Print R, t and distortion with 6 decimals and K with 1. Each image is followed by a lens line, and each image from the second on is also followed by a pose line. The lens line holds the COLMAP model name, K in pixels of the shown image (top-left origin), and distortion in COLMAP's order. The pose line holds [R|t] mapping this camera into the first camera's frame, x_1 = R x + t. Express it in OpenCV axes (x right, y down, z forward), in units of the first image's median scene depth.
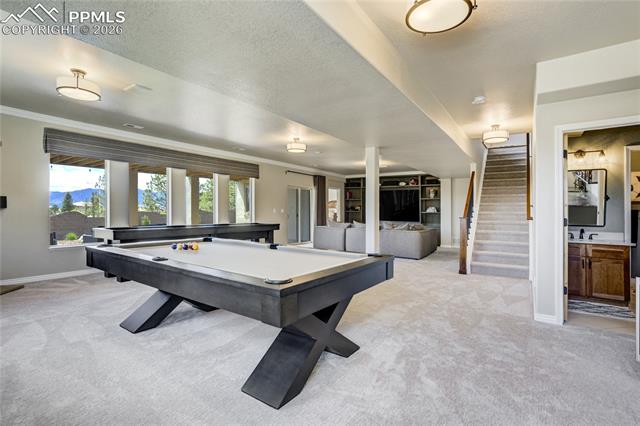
lens RADIAL K [[289.5, 0, 320.0], [0, 289.5, 213.0], [0, 0, 1]] dist [-0.002420, -0.000600]
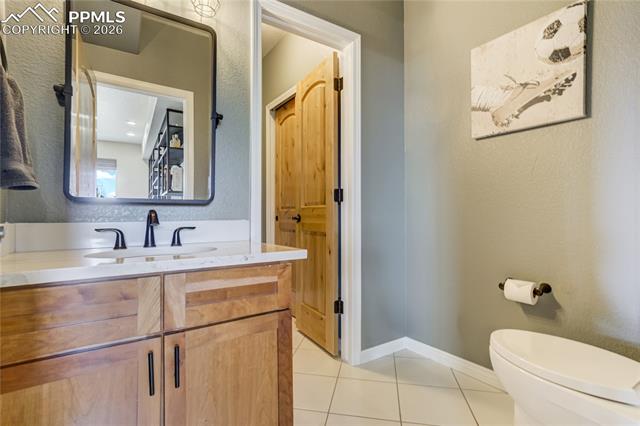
lens RADIAL K [[297.4, 0, 318.0], [0, 297.4, 216.5], [0, 0, 1]] dist [-0.062740, 0.031705]
pose [[0.339709, -0.004682, 0.940519, 0.727767], [0.001508, 0.999989, 0.004434, 0.062358], [-0.940529, -0.000088, 0.339712, 0.787334]]
